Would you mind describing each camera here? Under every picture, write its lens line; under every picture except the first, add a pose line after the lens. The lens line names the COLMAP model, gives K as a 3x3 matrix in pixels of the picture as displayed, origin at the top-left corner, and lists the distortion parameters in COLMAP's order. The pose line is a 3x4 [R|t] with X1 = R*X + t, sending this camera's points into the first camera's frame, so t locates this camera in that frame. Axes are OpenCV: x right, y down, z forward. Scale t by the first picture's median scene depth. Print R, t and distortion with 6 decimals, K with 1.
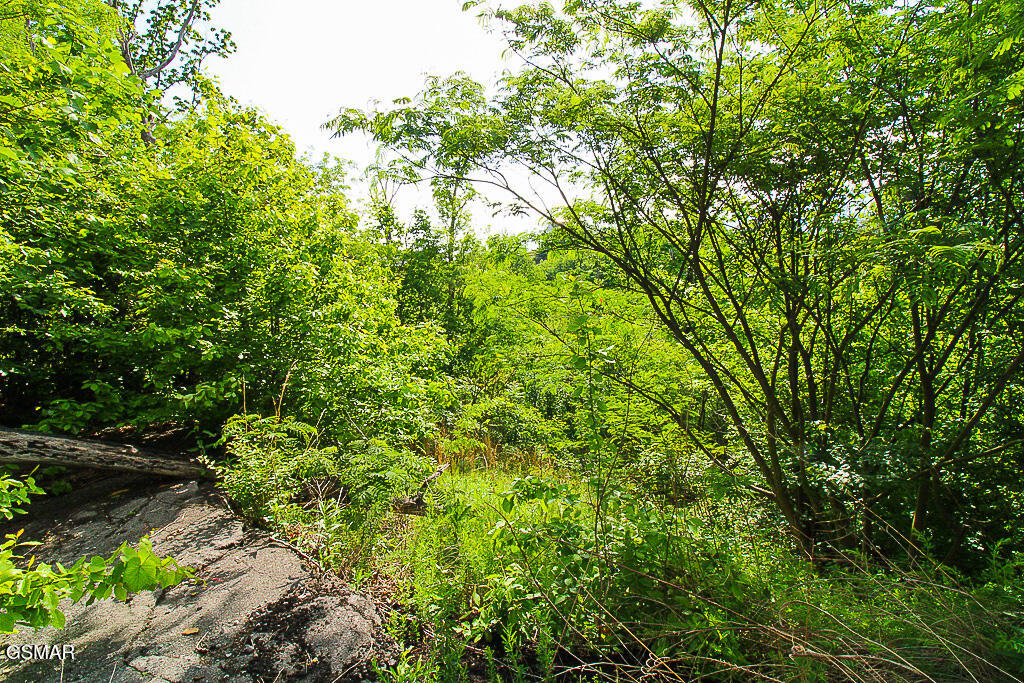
lens RADIAL K [[471.3, 0, 510.0], [0, 471.3, 329.8], [0, 0, 1]] dist [-0.000733, -0.012105]
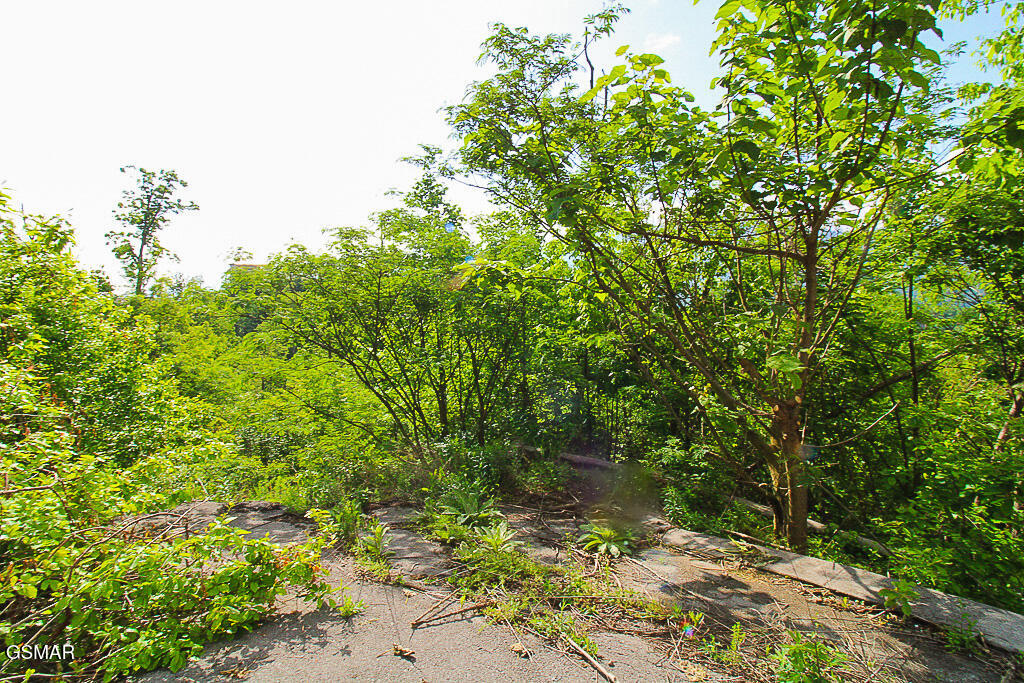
lens RADIAL K [[471.3, 0, 510.4], [0, 471.3, 328.8], [0, 0, 1]] dist [-0.000733, -0.012105]
pose [[0.812982, -0.014852, 0.582100, -0.312618], [0.070216, 0.994880, -0.072683, -0.052593], [-0.578040, 0.099963, 0.809863, -0.976753]]
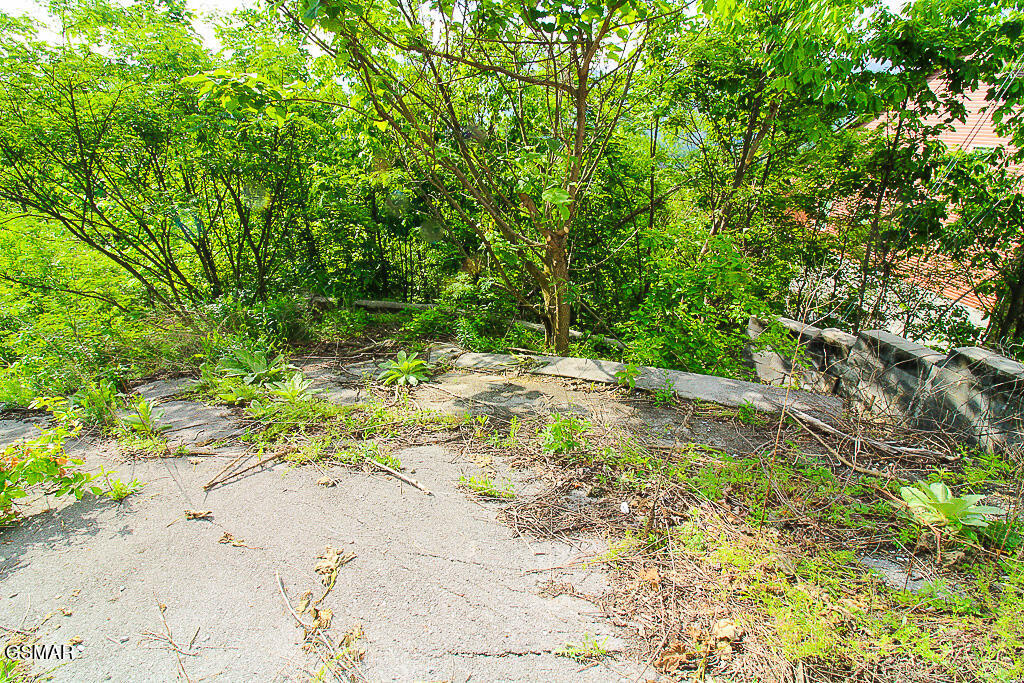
lens RADIAL K [[471.3, 0, 509.1], [0, 471.3, 328.5], [0, 0, 1]] dist [-0.000733, -0.012105]
pose [[0.500546, -0.290704, 0.815441, -0.294274], [0.094967, 0.954688, 0.282051, -0.039487], [-0.860485, -0.063739, 0.505473, -0.973312]]
